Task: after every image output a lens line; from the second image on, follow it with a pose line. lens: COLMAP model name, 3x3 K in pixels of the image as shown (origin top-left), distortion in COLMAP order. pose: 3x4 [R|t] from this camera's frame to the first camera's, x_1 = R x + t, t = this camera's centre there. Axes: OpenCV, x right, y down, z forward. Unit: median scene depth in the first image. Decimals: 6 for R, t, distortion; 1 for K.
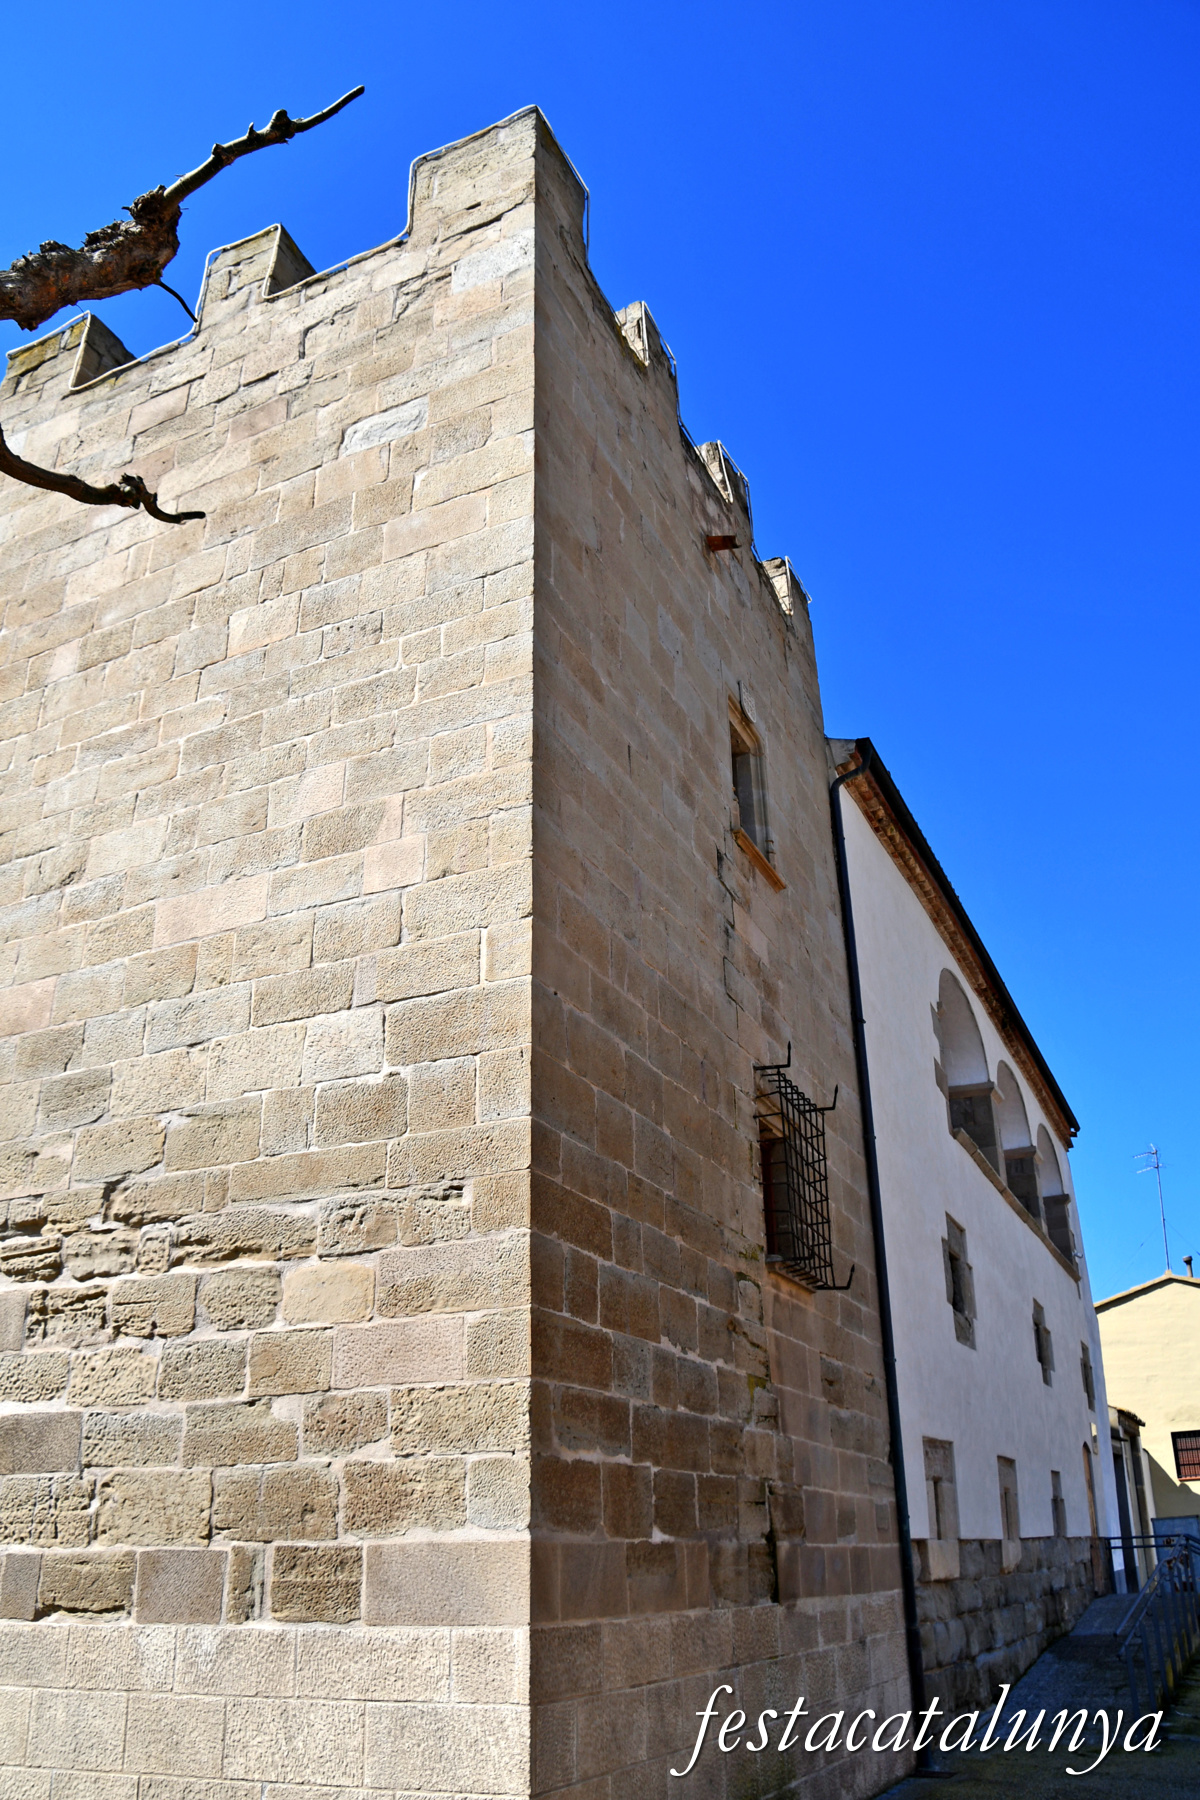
lens RADIAL K [[1412.2, 0, 591.2], [0, 1412.2, 909.9], [0, 0, 1]] dist [-0.148953, 0.091924]
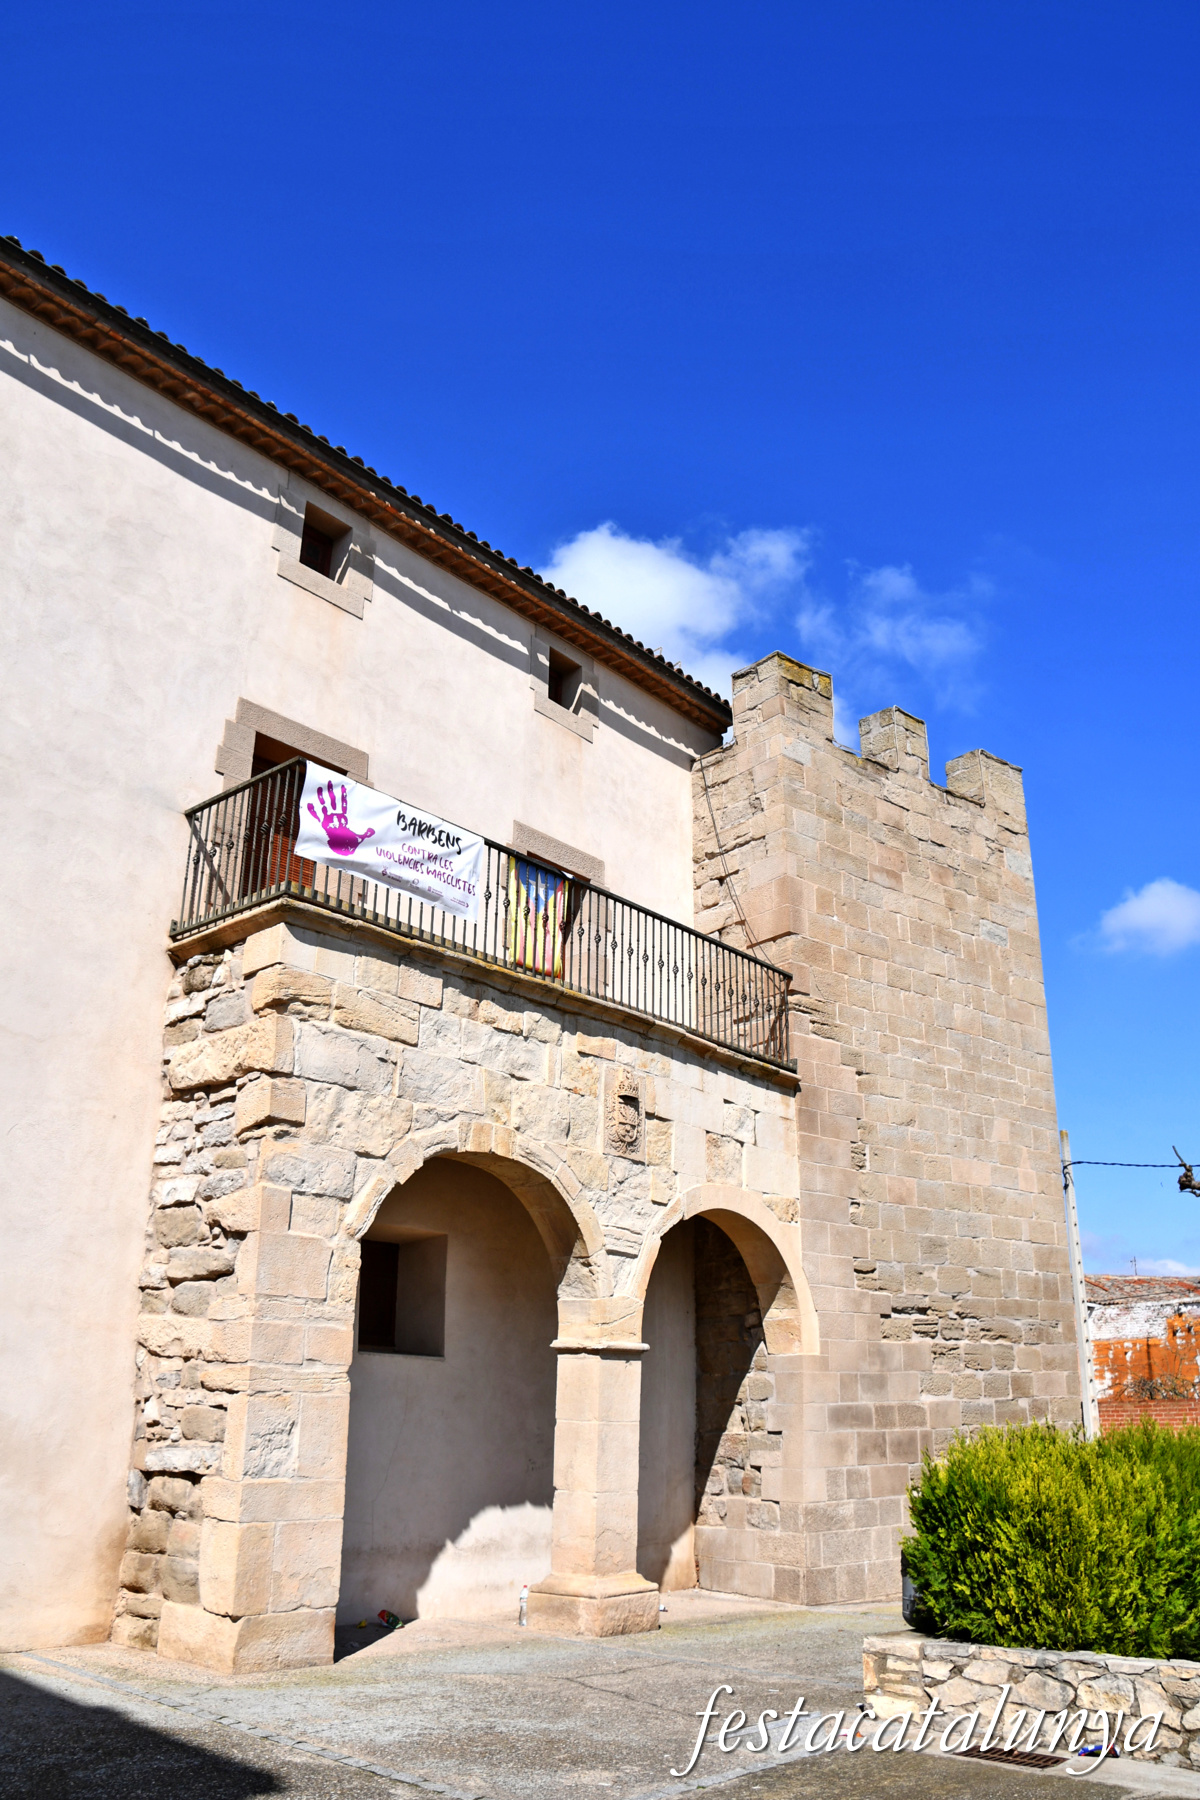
lens RADIAL K [[1412.2, 0, 591.2], [0, 1412.2, 909.9], [0, 0, 1]] dist [-0.148953, 0.091924]
pose [[0.429440, 0.318047, 0.845238, -2.542170], [-0.404827, 0.904427, -0.134638, 0.166856], [-0.807277, -0.284356, 0.517151, 0.490518]]
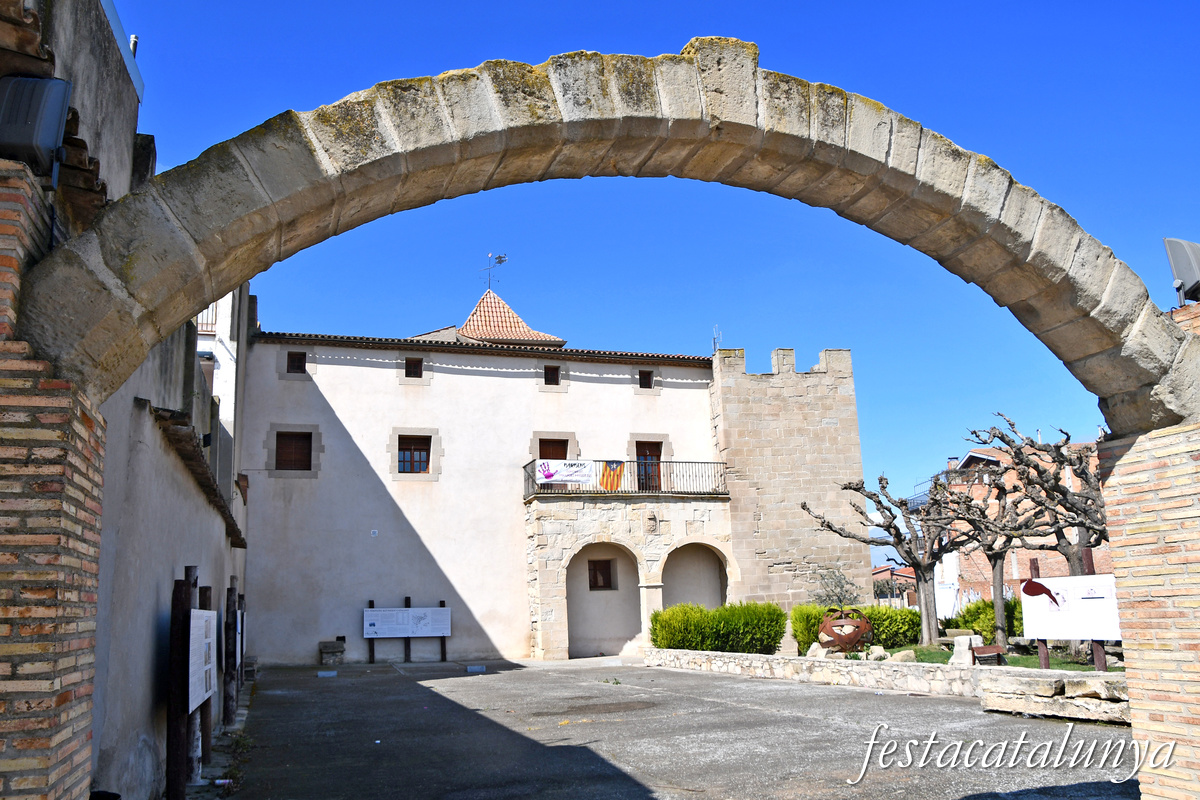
lens RADIAL K [[941.4, 0, 600.0], [0, 941.4, 400.0], [0, 0, 1]] dist [-0.148953, 0.091924]
pose [[0.818597, 0.097405, 0.566049, -3.583599], [-0.217847, 0.964532, 0.149066, -0.932596], [-0.531452, -0.245337, 0.810783, -1.814563]]
